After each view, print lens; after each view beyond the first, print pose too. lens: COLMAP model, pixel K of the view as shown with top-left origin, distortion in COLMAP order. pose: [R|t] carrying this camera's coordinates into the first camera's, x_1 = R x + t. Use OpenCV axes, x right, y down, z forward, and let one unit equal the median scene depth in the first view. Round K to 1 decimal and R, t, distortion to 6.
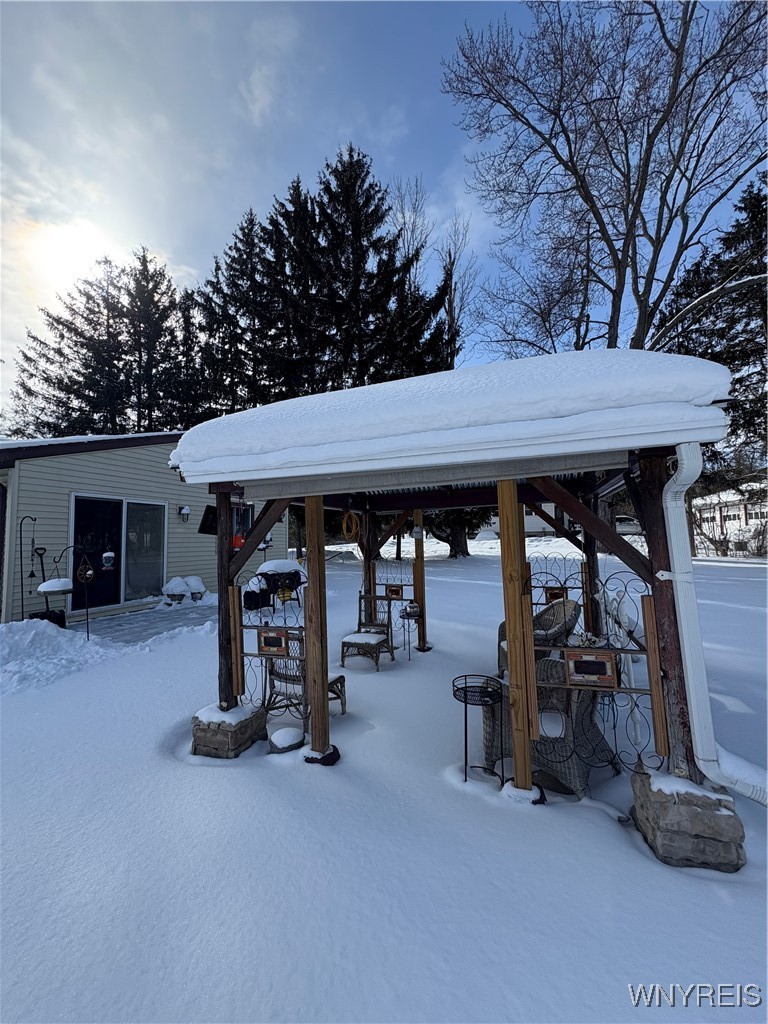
lens RADIAL K [[409.4, 0, 379.9], [0, 409.4, 512.2], [0, 0, 1]] dist [0.001785, 0.000031]
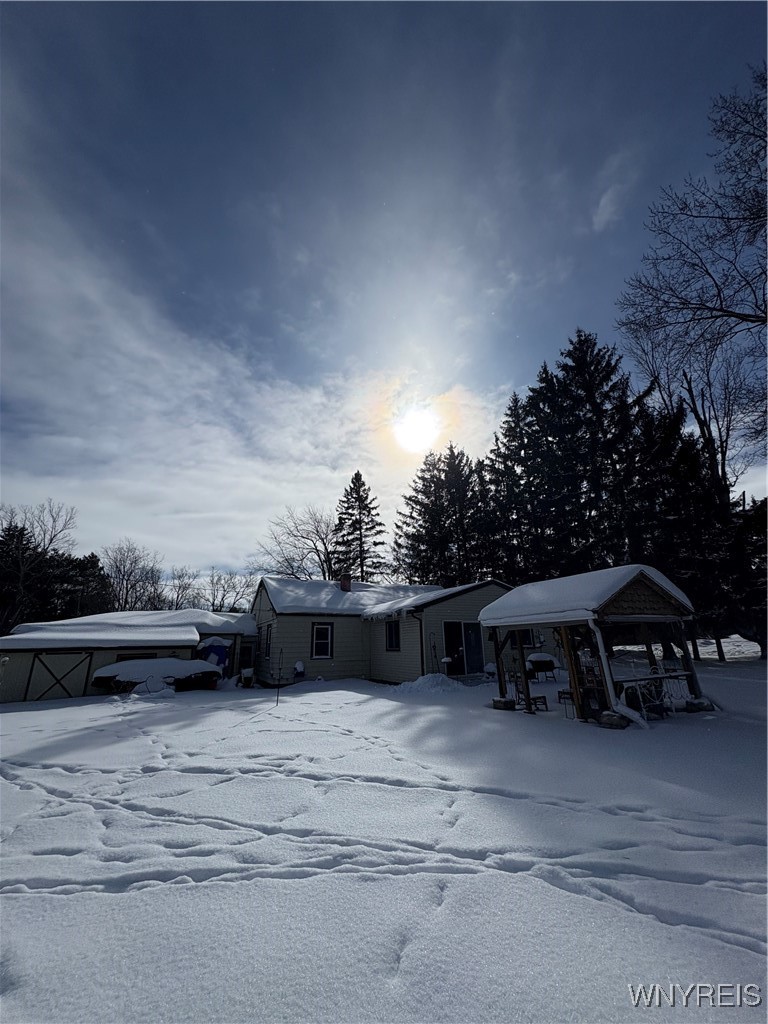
lens RADIAL K [[409.4, 0, 379.9], [0, 409.4, 512.2], [0, 0, 1]] dist [0.001785, 0.000031]
pose [[0.747585, -0.198863, -0.633696, 0.151709], [0.049701, 0.968197, -0.245202, -0.024080], [0.662304, 0.151814, 0.733693, -0.272803]]
